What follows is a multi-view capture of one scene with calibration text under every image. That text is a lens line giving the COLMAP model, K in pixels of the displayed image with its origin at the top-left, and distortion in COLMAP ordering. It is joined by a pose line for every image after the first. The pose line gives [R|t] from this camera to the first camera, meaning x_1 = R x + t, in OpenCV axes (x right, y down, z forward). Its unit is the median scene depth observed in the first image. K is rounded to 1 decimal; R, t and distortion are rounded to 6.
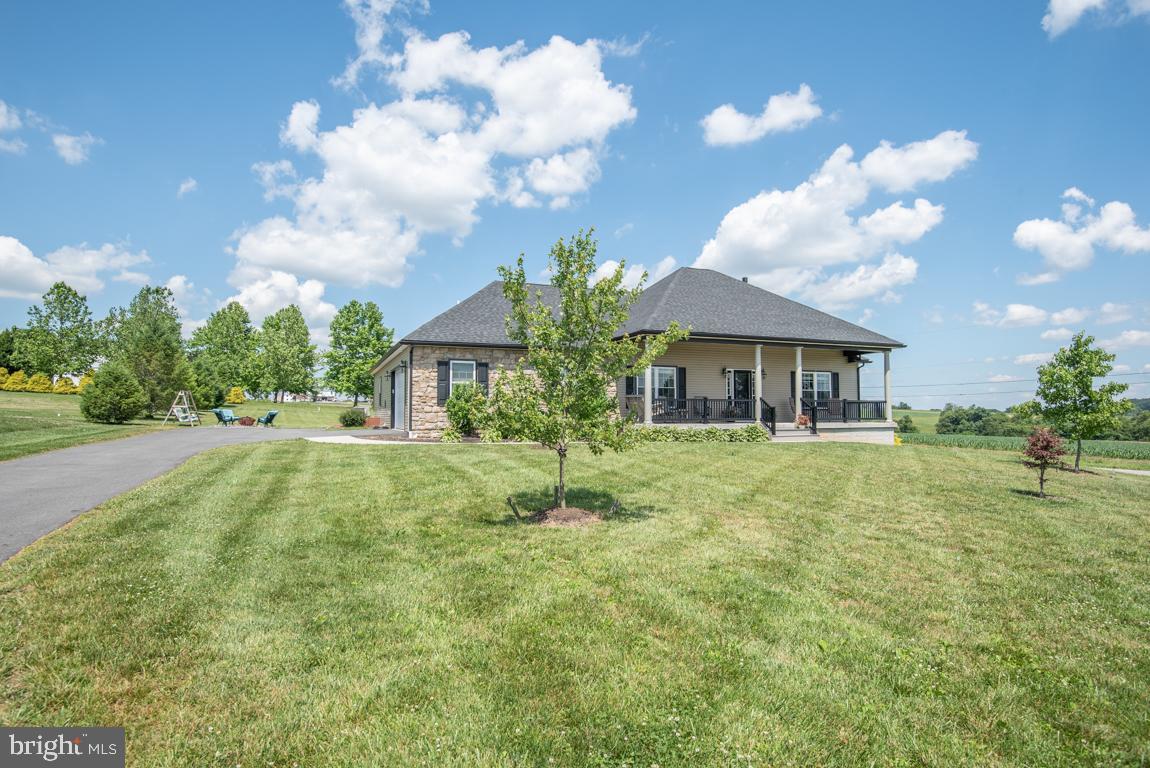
lens RADIAL K [[597.3, 0, 575.0], [0, 597.3, 384.0], [0, 0, 1]] dist [-0.001154, -0.000455]
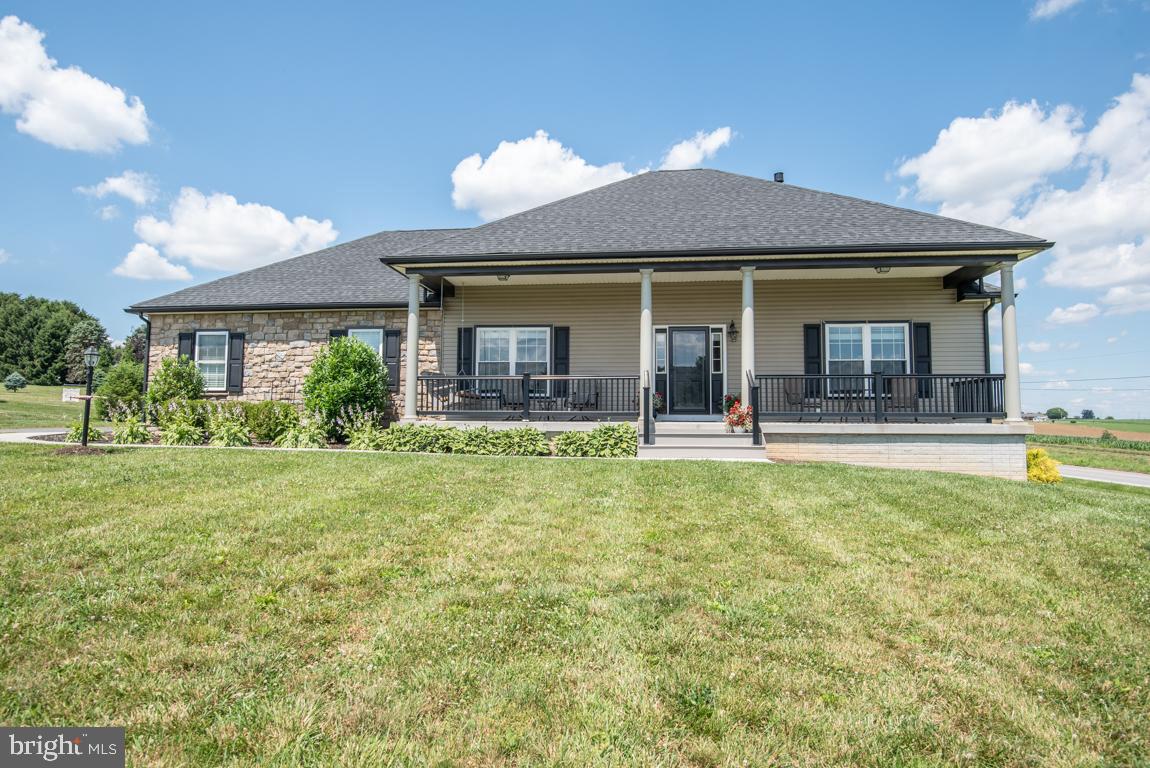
lens RADIAL K [[632.7, 0, 575.0], [0, 632.7, 384.0], [0, 0, 1]] dist [-0.001314, -0.012788]
pose [[0.880015, -0.023964, -0.474341, 0.489504], [0.016955, 0.999675, -0.019048, 0.040674], [0.474644, 0.008720, 0.880135, 0.469849]]
